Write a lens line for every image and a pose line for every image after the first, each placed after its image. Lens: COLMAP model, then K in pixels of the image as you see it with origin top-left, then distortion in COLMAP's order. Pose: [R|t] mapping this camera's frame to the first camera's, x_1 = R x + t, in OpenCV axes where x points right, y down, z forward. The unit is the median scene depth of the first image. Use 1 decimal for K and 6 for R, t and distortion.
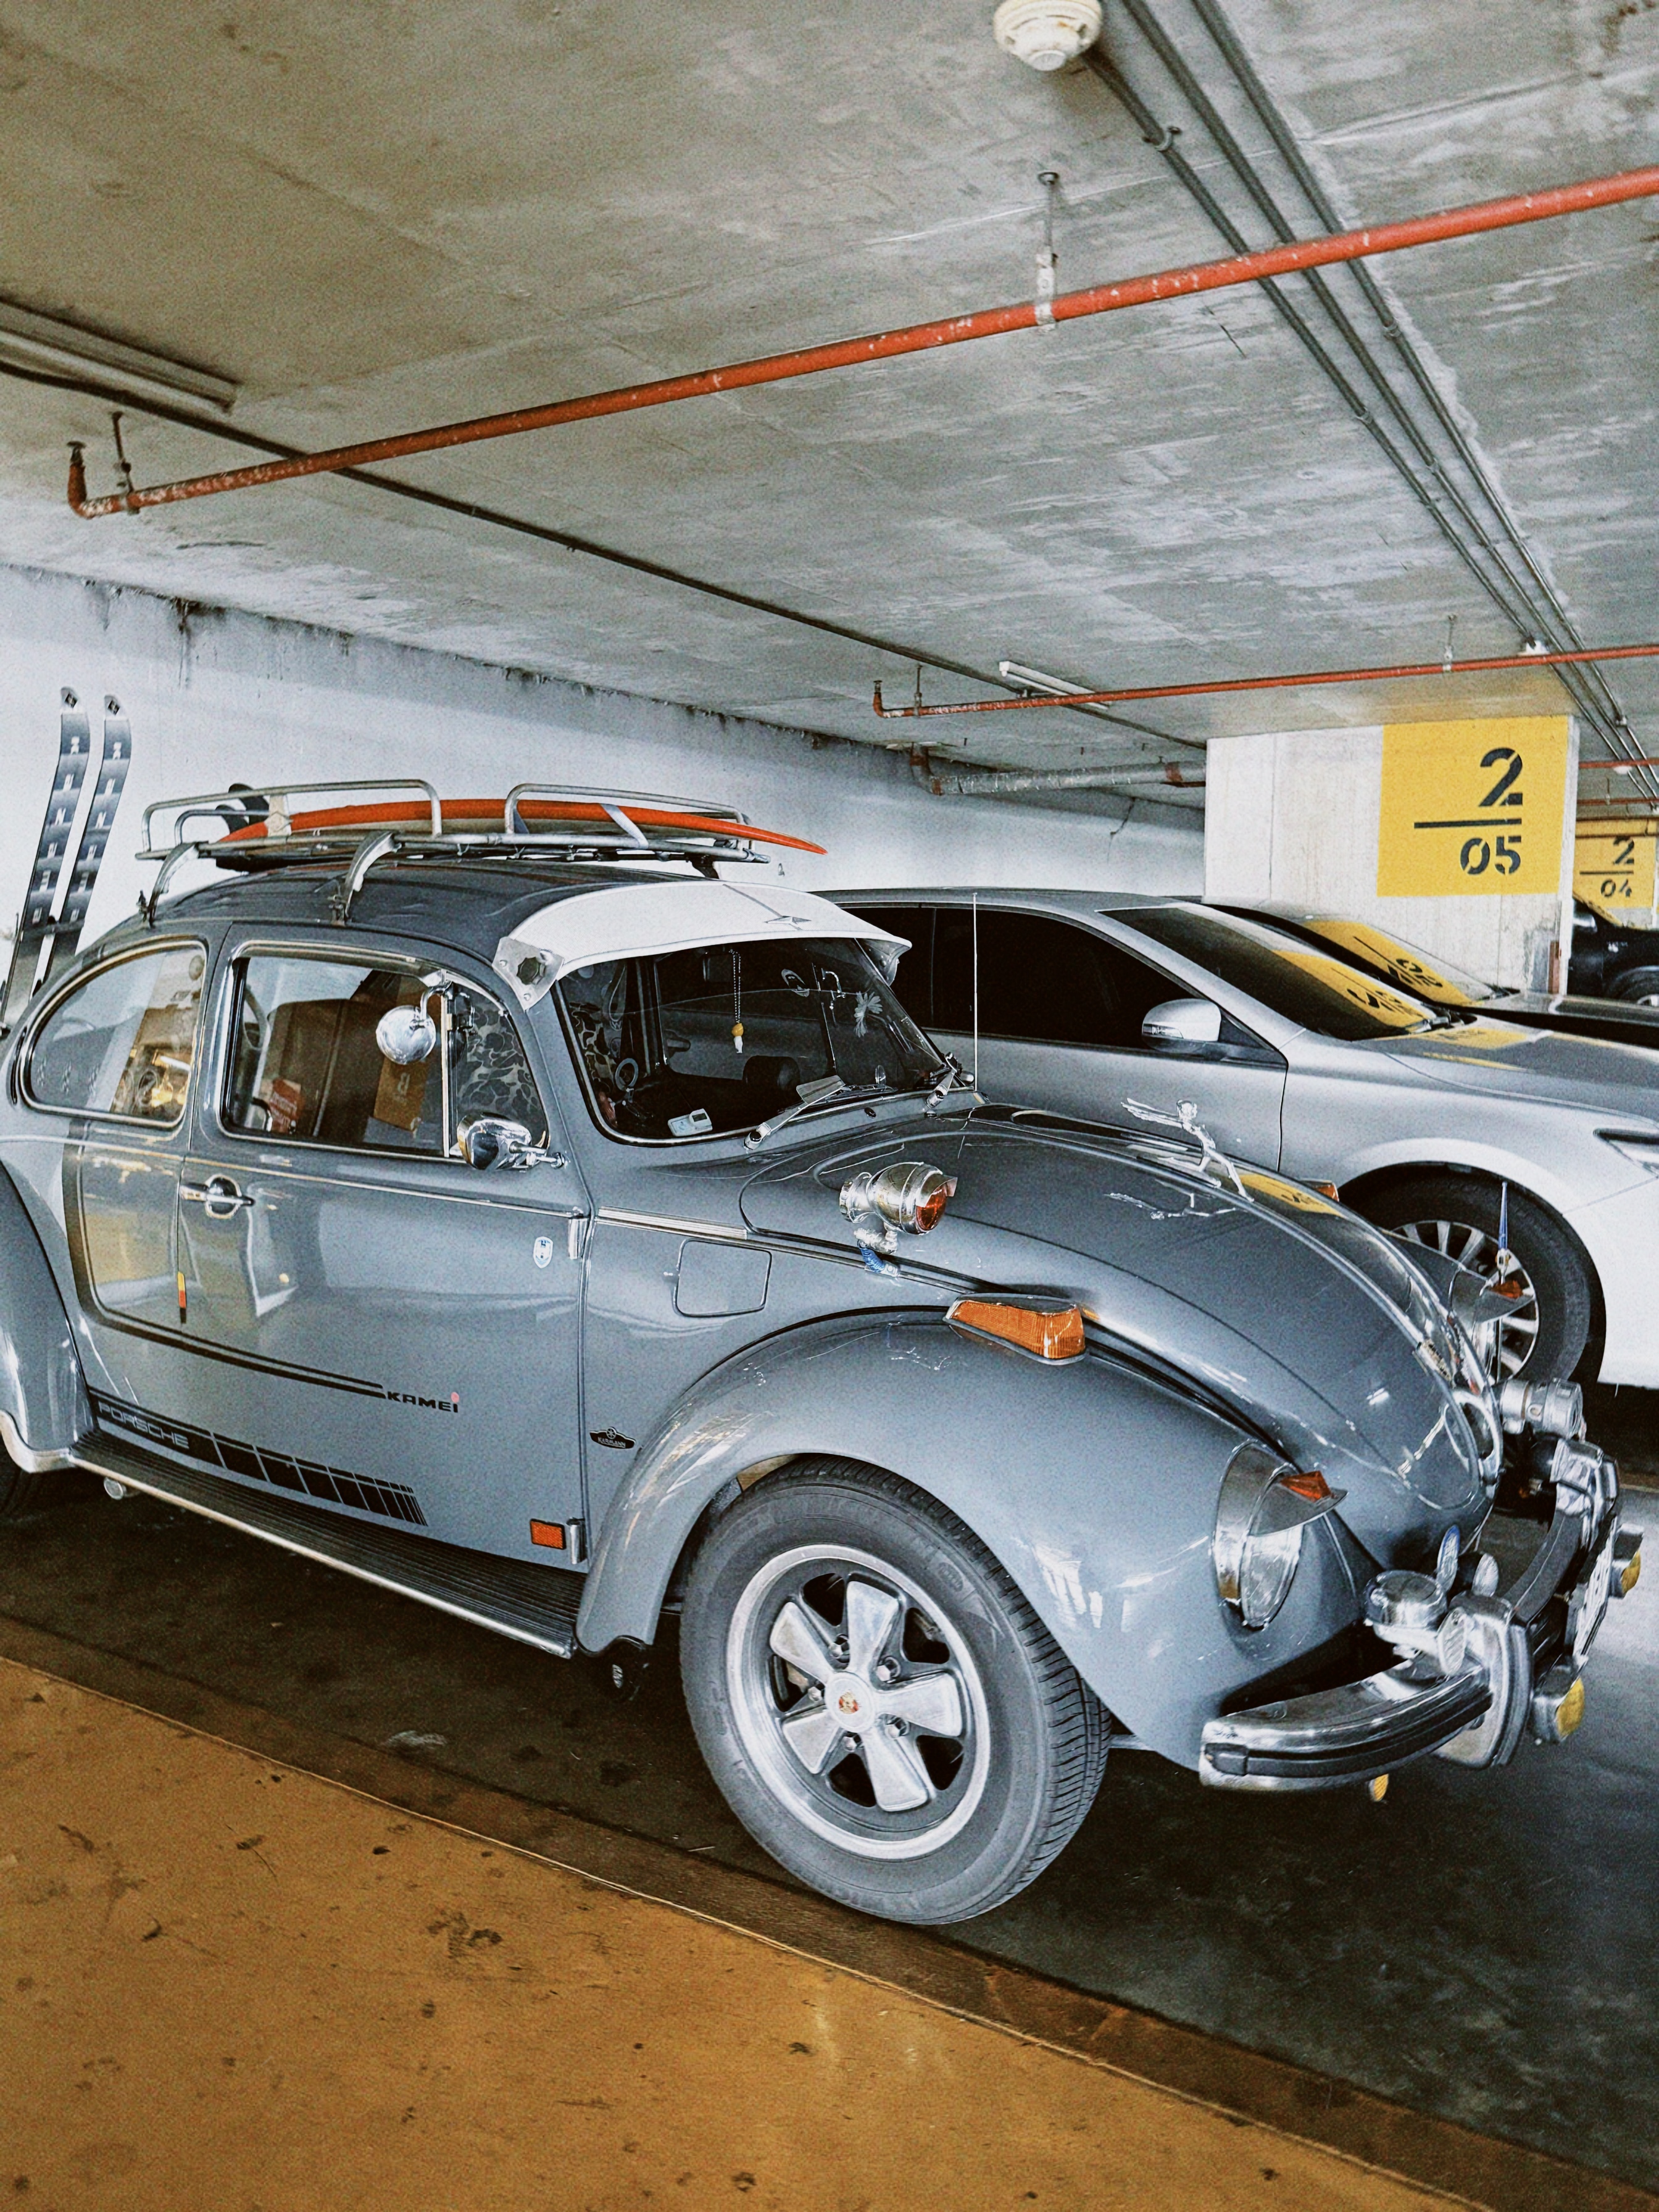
lens RADIAL K [[1581.0, 0, 839.0], [0, 1581.0, 1099.6], [0, 0, 1]] dist [0.035420, -0.049402]
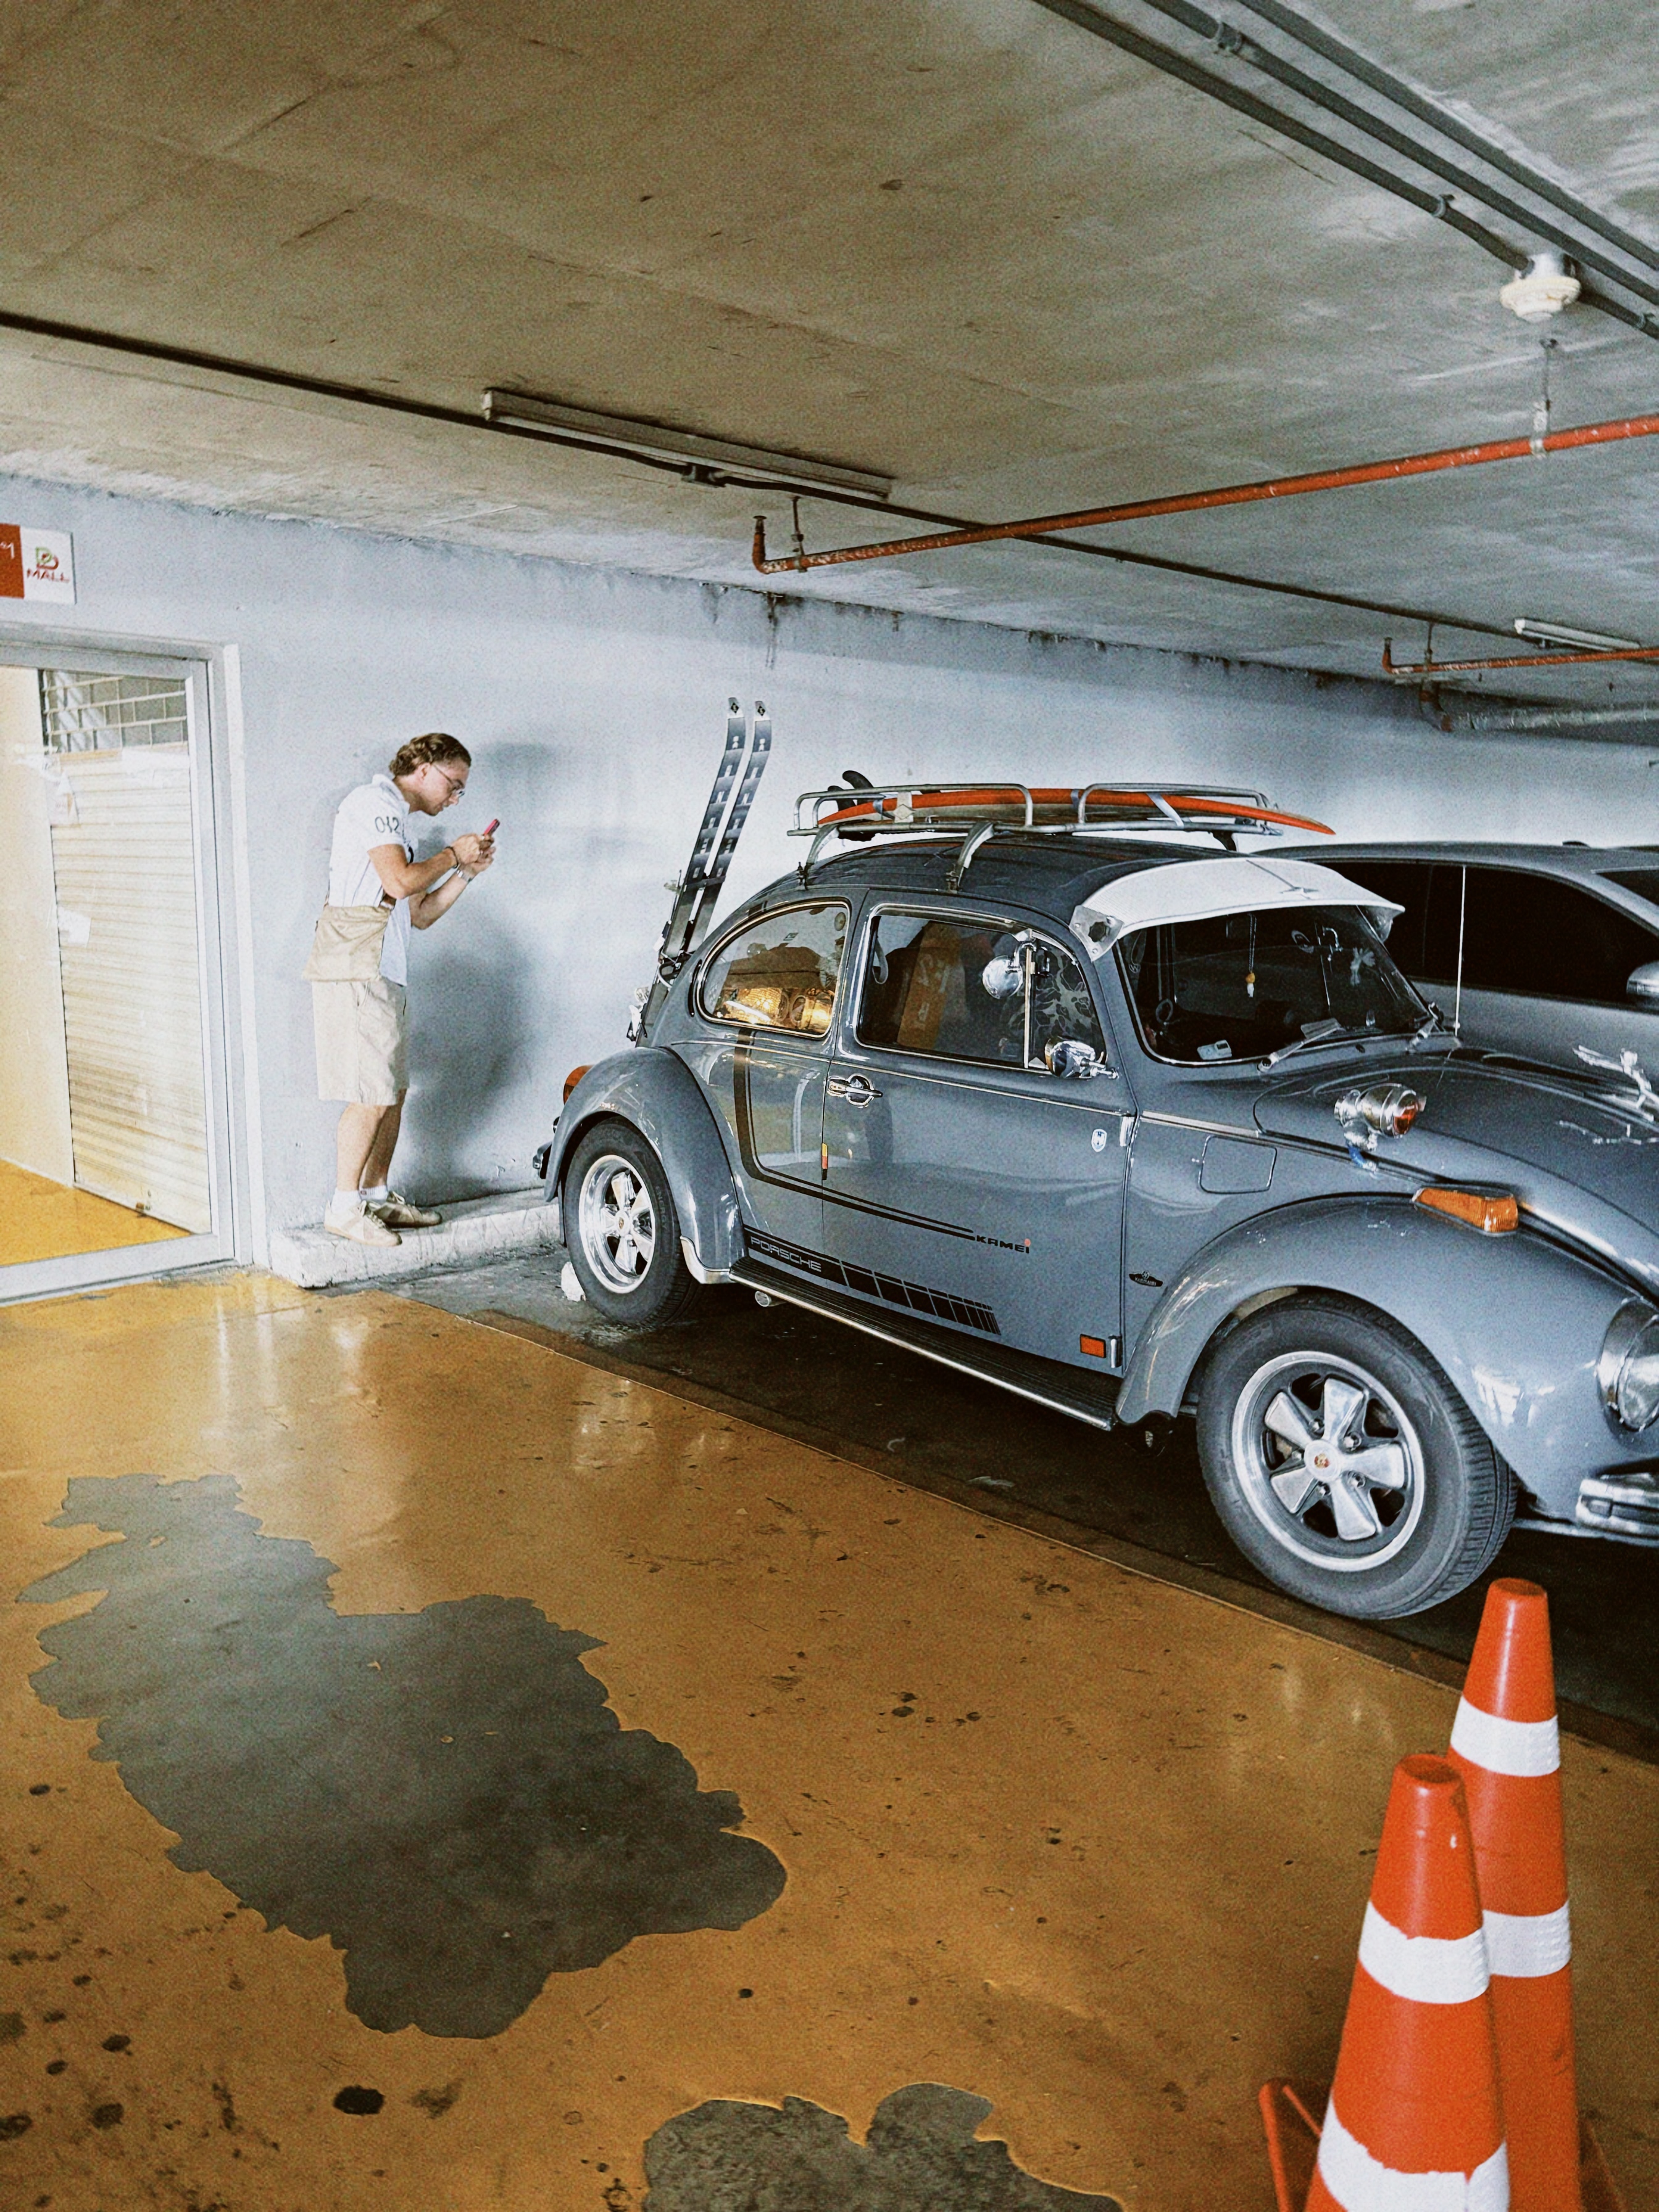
lens RADIAL K [[1693.2, 0, 816.8], [0, 1693.2, 1118.0], [0, 0, 1]] dist [0.035819, -0.051730]
pose [[0.958780, 0.055494, -0.278679, -0.014130], [-0.041350, 0.997553, 0.056383, 0.004385], [0.281126, -0.042536, 0.958728, -0.401127]]
